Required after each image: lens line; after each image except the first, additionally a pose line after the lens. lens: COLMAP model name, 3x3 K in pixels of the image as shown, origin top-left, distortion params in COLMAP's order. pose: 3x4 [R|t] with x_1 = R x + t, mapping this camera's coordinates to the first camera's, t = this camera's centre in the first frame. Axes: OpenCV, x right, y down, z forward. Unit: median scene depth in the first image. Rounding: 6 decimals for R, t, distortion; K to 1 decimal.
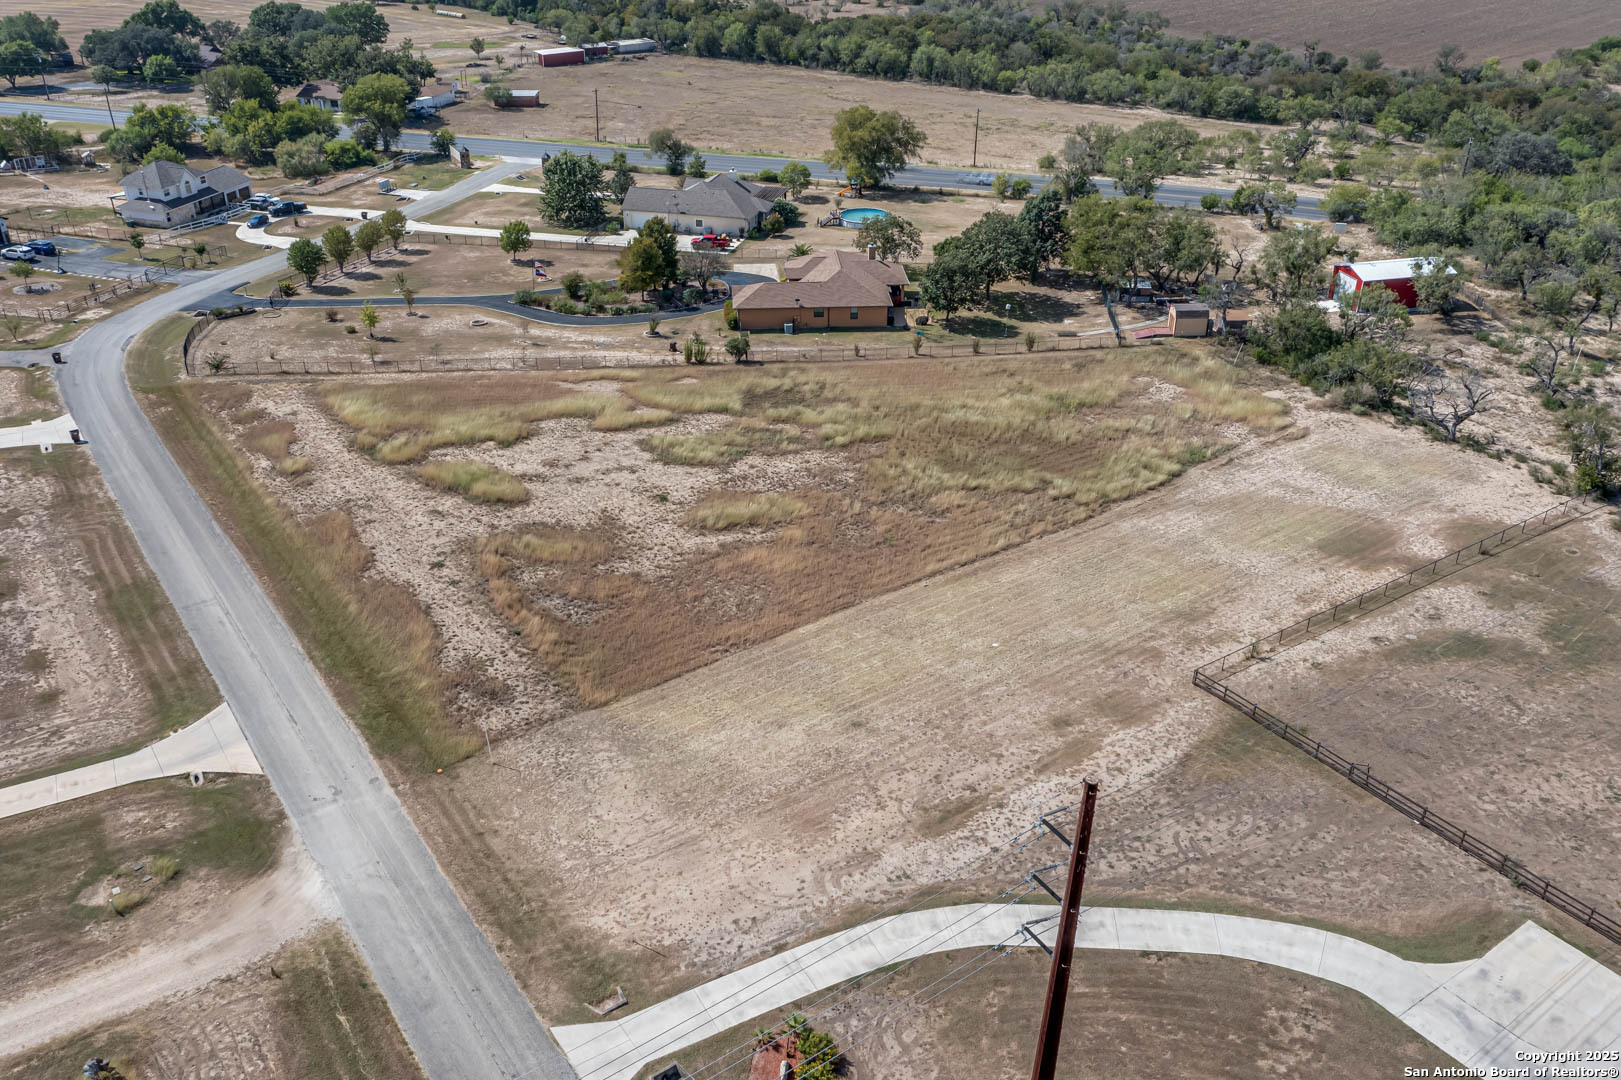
lens RADIAL K [[1347.5, 0, 769.1], [0, 1347.5, 541.8], [0, 0, 1]] dist [-0.014587, 0.059591]
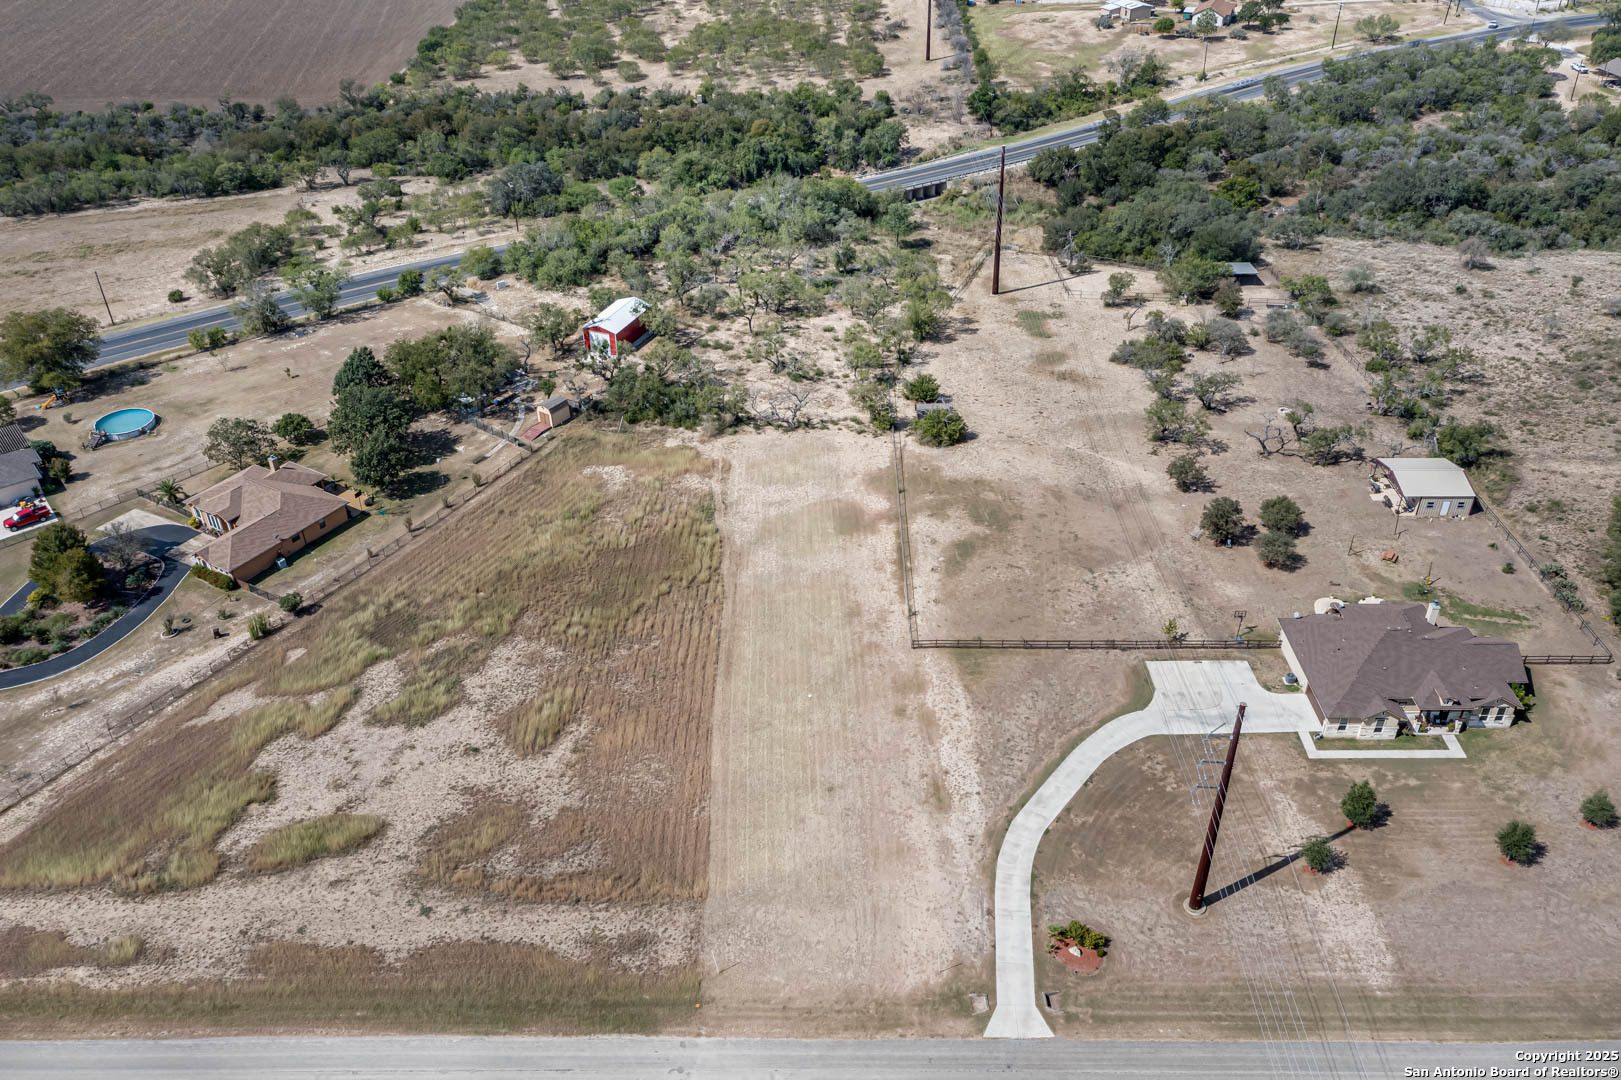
lens RADIAL K [[1276.5, 0, 810.5], [0, 1276.5, 540.0], [0, 0, 1]] dist [-0.007319, 0.043293]
pose [[0.562620, -0.457292, 0.688725, -0.780507], [0.406887, 0.878368, 0.250823, -0.461105], [-0.719654, 0.139115, 0.680254, 0.024115]]
